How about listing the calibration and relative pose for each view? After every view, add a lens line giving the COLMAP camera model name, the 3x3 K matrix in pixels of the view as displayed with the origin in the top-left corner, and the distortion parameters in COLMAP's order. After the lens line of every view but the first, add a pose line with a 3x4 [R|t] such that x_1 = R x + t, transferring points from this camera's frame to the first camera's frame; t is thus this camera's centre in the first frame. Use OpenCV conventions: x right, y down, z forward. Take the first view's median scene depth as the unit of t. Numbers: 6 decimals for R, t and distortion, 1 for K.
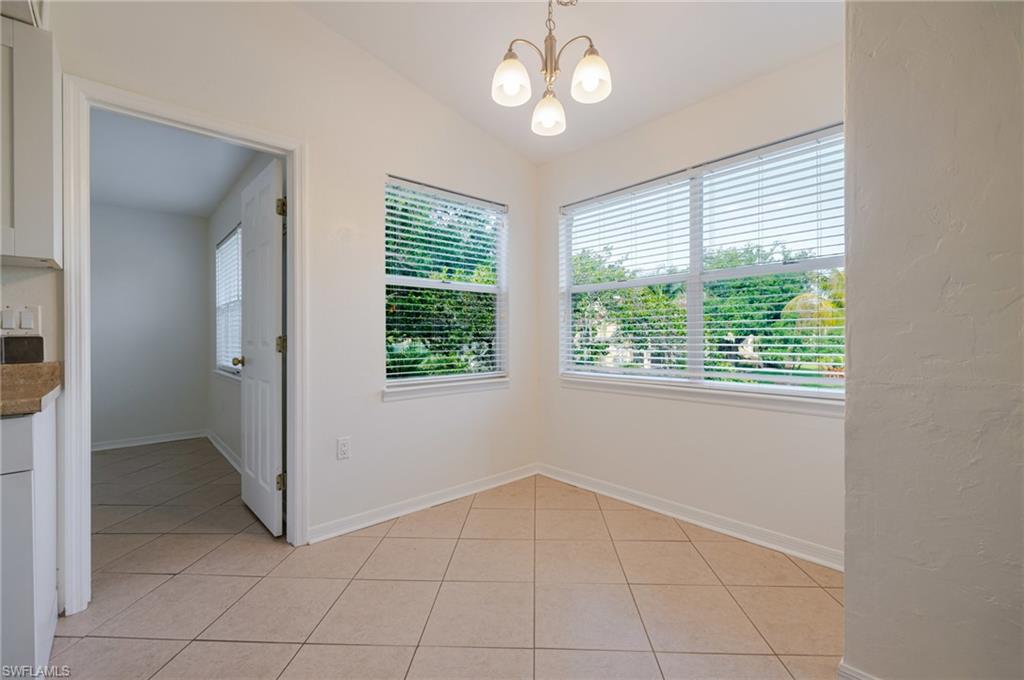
lens RADIAL K [[434.9, 0, 512.4], [0, 434.9, 334.1], [0, 0, 1]] dist [0.000265, -0.000090]
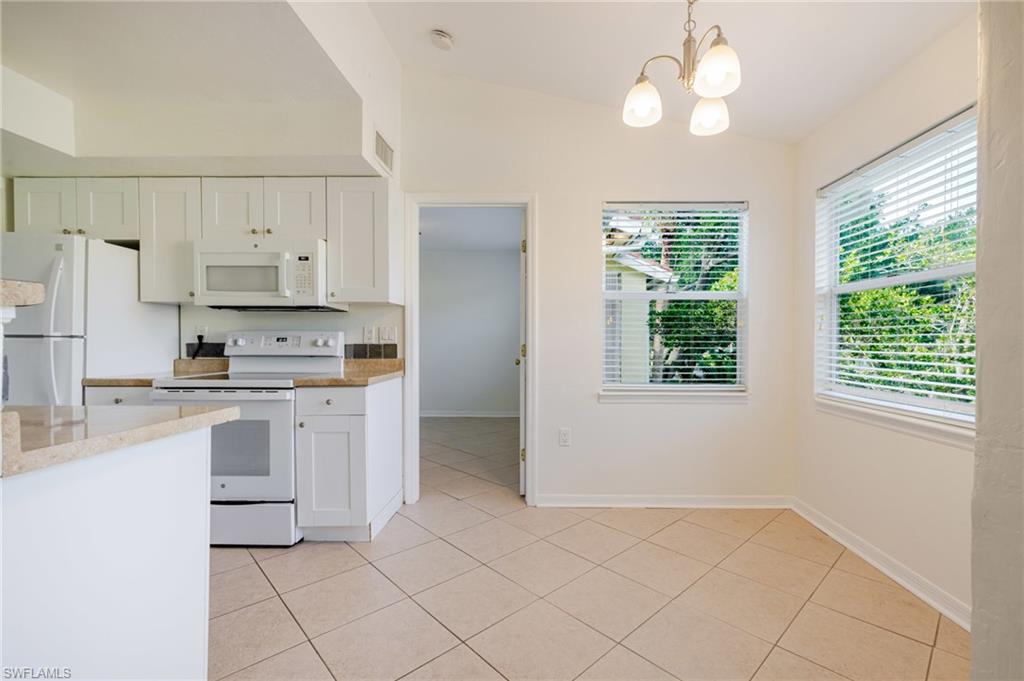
lens RADIAL K [[441.9, 0, 538.1], [0, 441.9, 339.1], [0, 0, 1]] dist [0.001180, 0.000137]
pose [[0.732964, 0.007979, -0.680221, 0.380982], [-0.004069, 0.999965, 0.007345, -0.020267], [0.680255, -0.002616, 0.732971, 0.041962]]
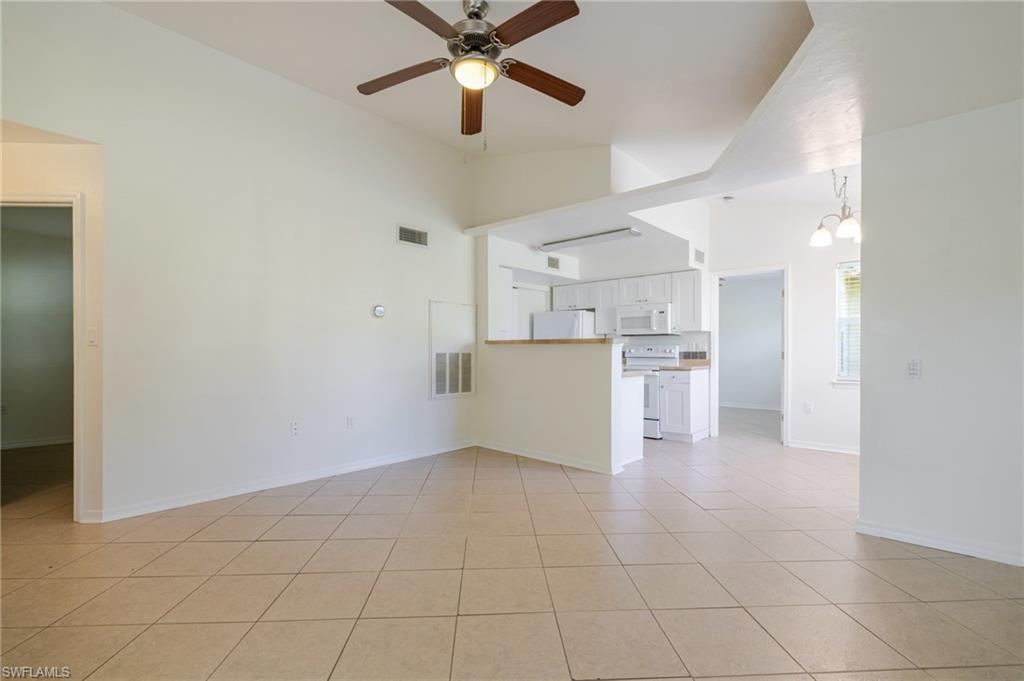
lens RADIAL K [[467.4, 0, 512.0], [0, 467.4, 358.0], [0, 0, 1]] dist [-0.001118, -0.000122]
pose [[0.095576, 0.024857, -0.995112, 1.579128], [0.005617, 0.999659, 0.025510, -0.031011], [0.995406, -0.008027, 0.095403, -0.562209]]
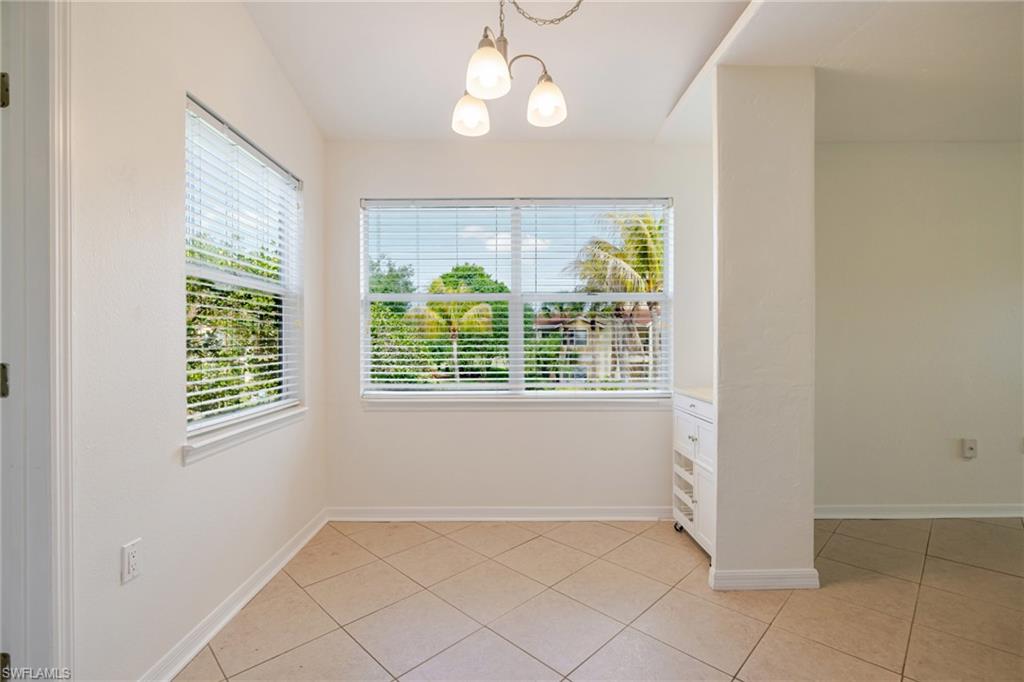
lens RADIAL K [[464.9, 0, 504.4], [0, 464.9, 340.6], [0, 0, 1]] dist [-0.002410, -0.000200]
pose [[0.675761, 0.004685, 0.737106, -0.483190], [-0.005007, 0.999986, -0.001765, -0.020372], [-0.737104, -0.002498, 0.675774, 0.235293]]
